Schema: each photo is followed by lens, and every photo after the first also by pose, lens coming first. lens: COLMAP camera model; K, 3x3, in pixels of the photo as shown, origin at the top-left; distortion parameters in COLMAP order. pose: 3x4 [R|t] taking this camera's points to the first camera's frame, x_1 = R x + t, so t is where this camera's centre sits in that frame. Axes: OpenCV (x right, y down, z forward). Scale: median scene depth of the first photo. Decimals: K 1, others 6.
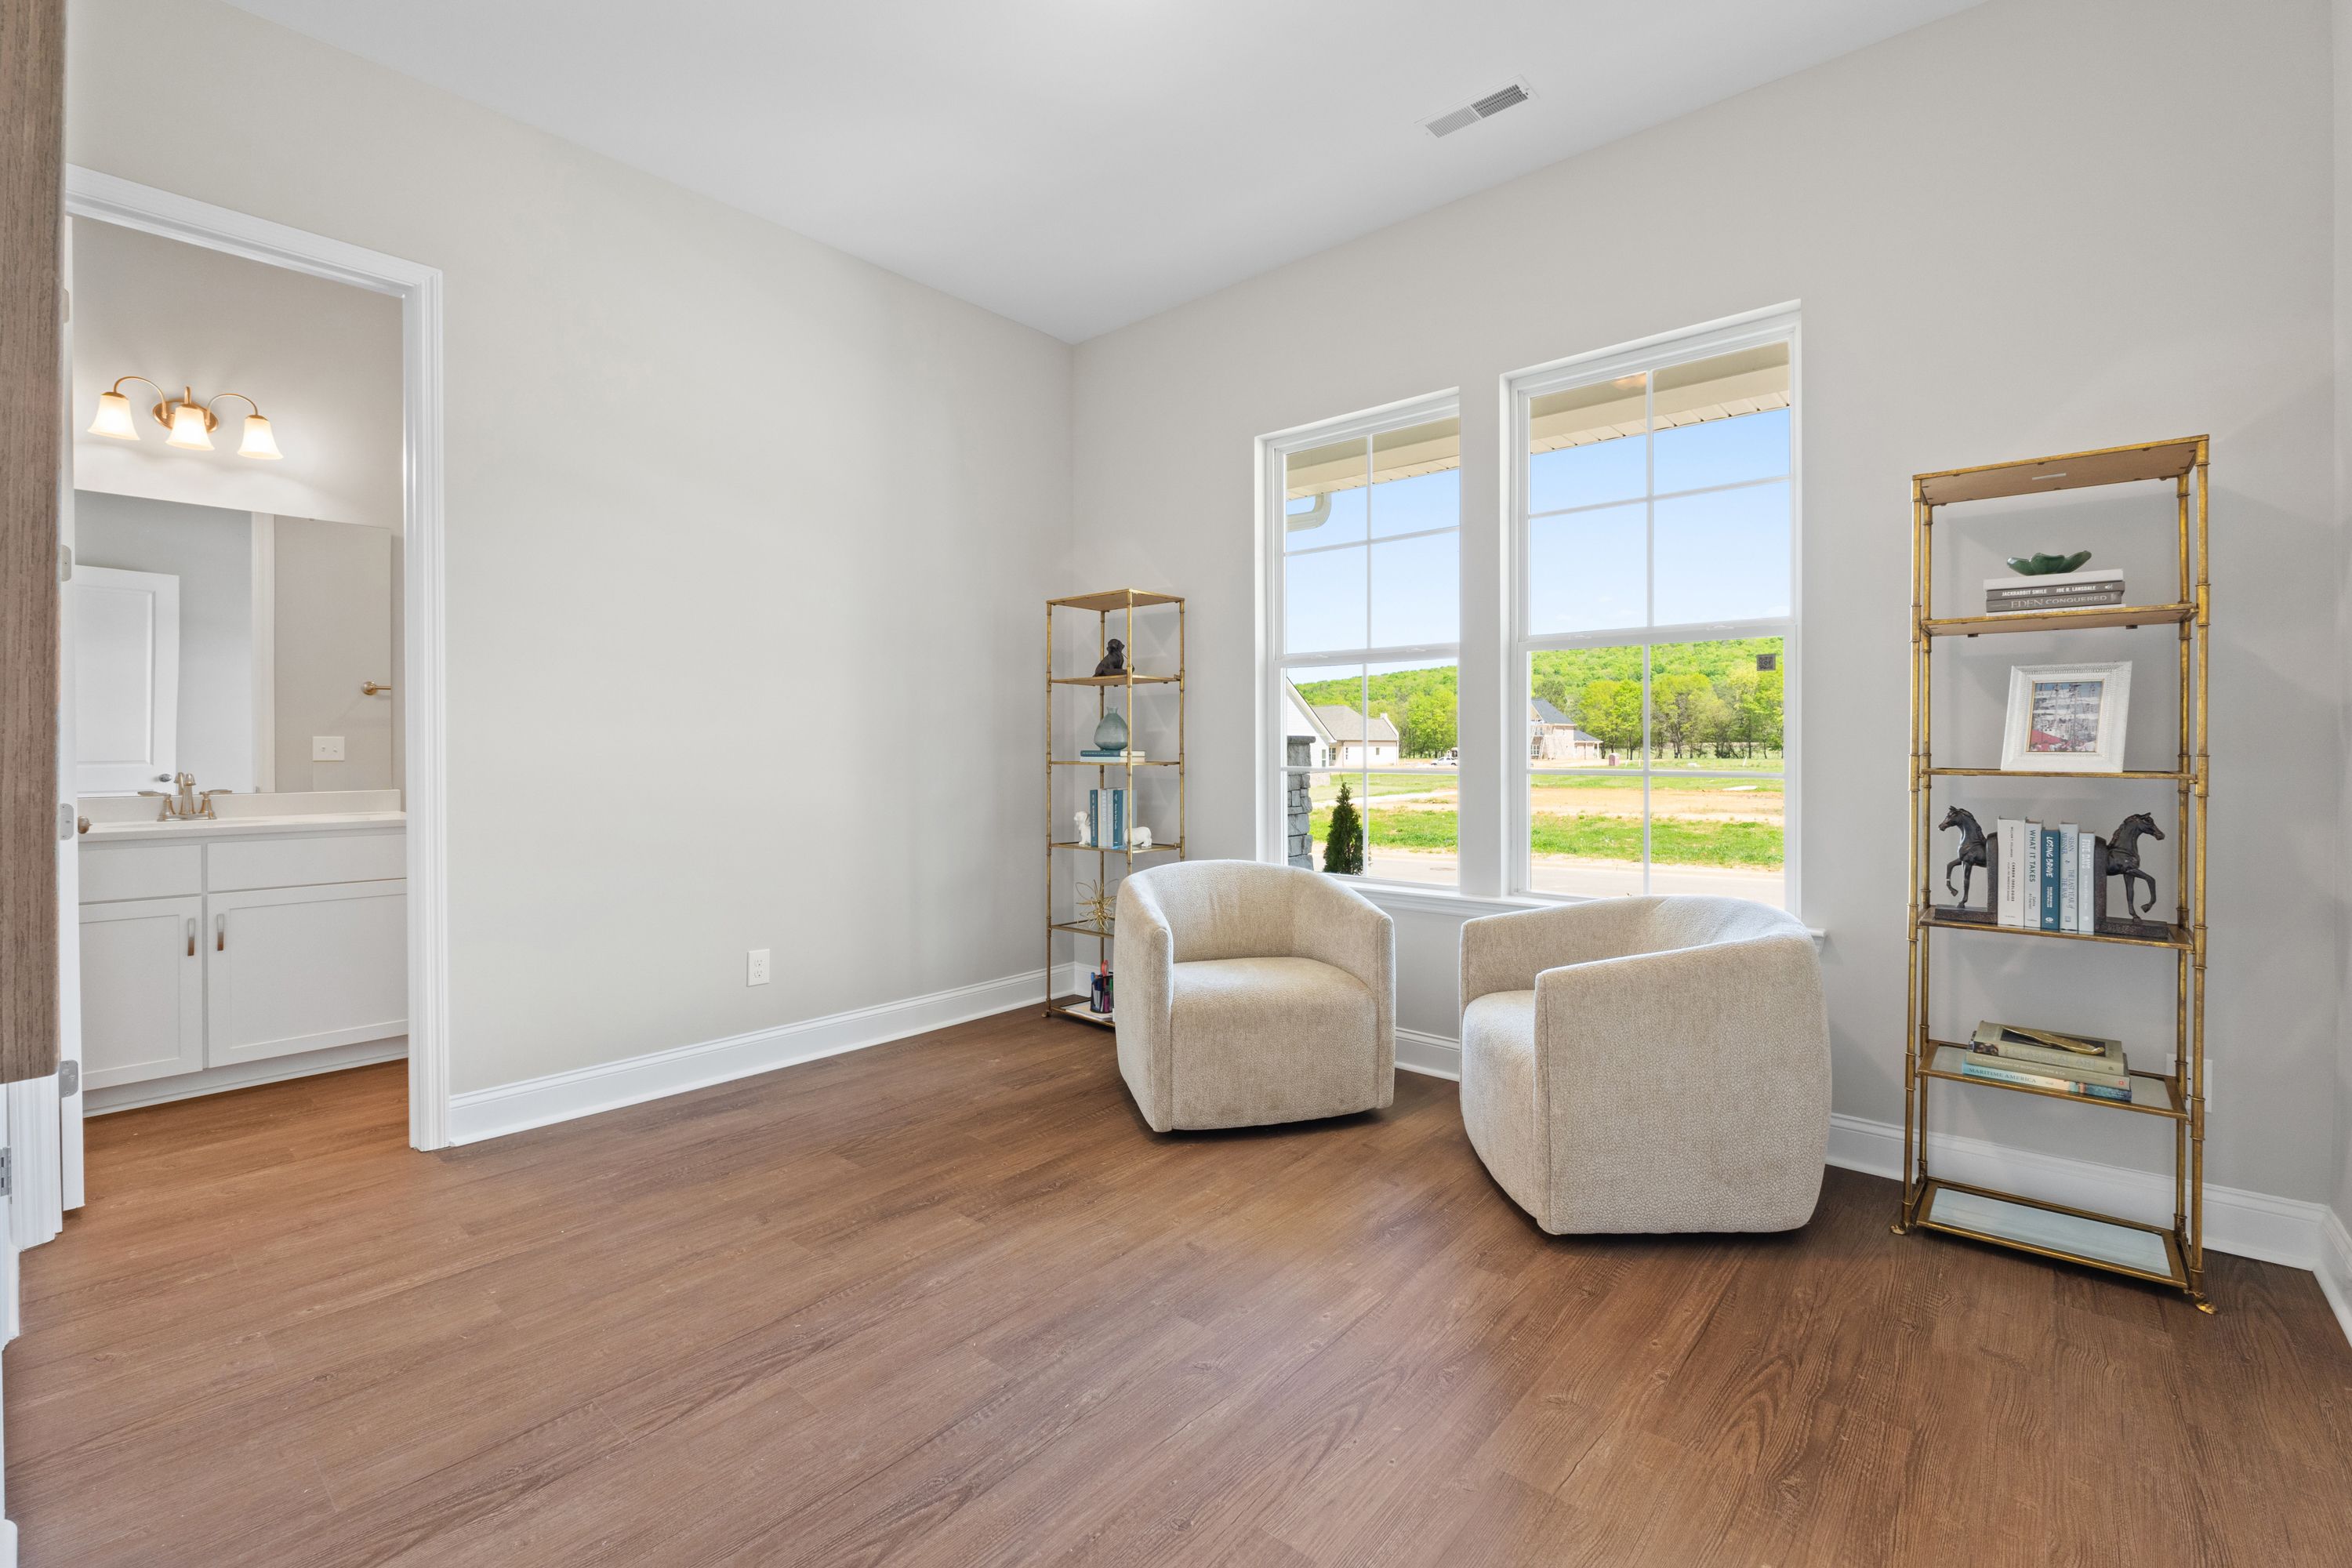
lens RADIAL K [[999.7, 0, 1171.8], [0, 999.7, 744.3], [0, 0, 1]] dist [-0.002681, -0.000440]
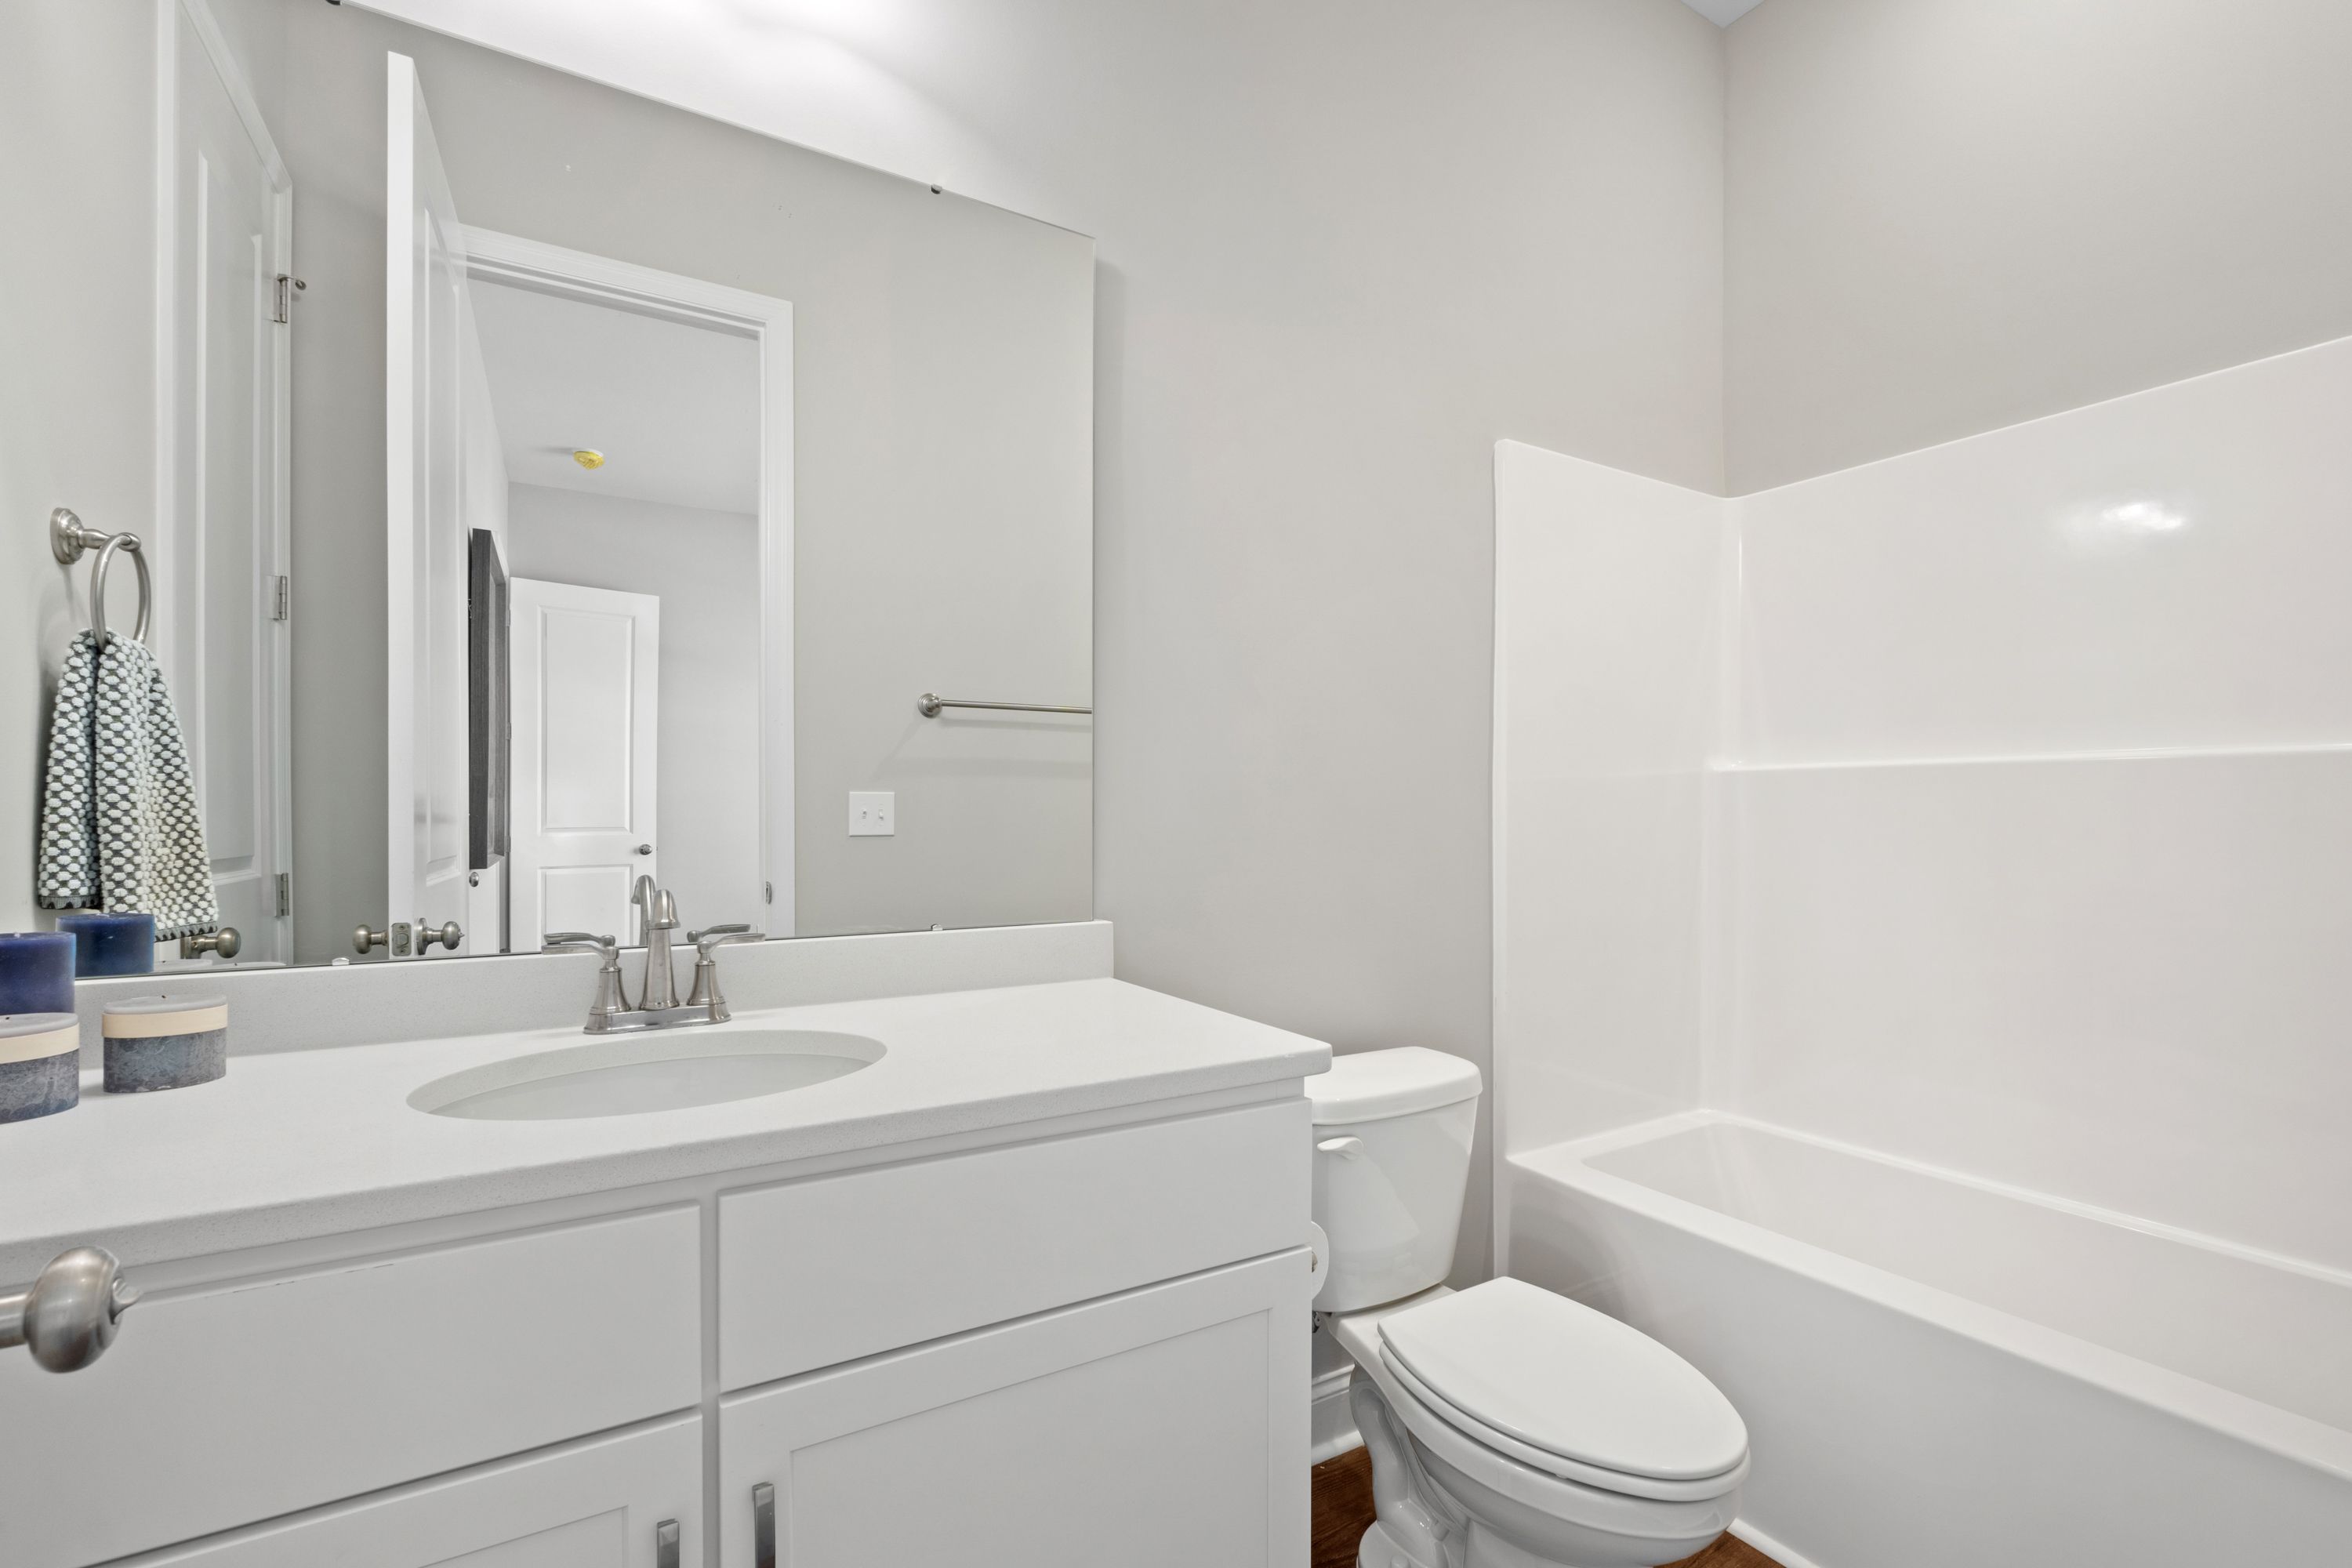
lens RADIAL K [[1011.5, 0, 1184.7], [0, 1011.5, 807.4], [0, 0, 1]] dist [-0.001112, -0.000248]
pose [[0.952698, -0.000473, -0.303917, -0.699261], [0.000613, 1.000000, 0.000366, 0.000735], [0.303917, -0.000535, 0.952698, 0.712726]]
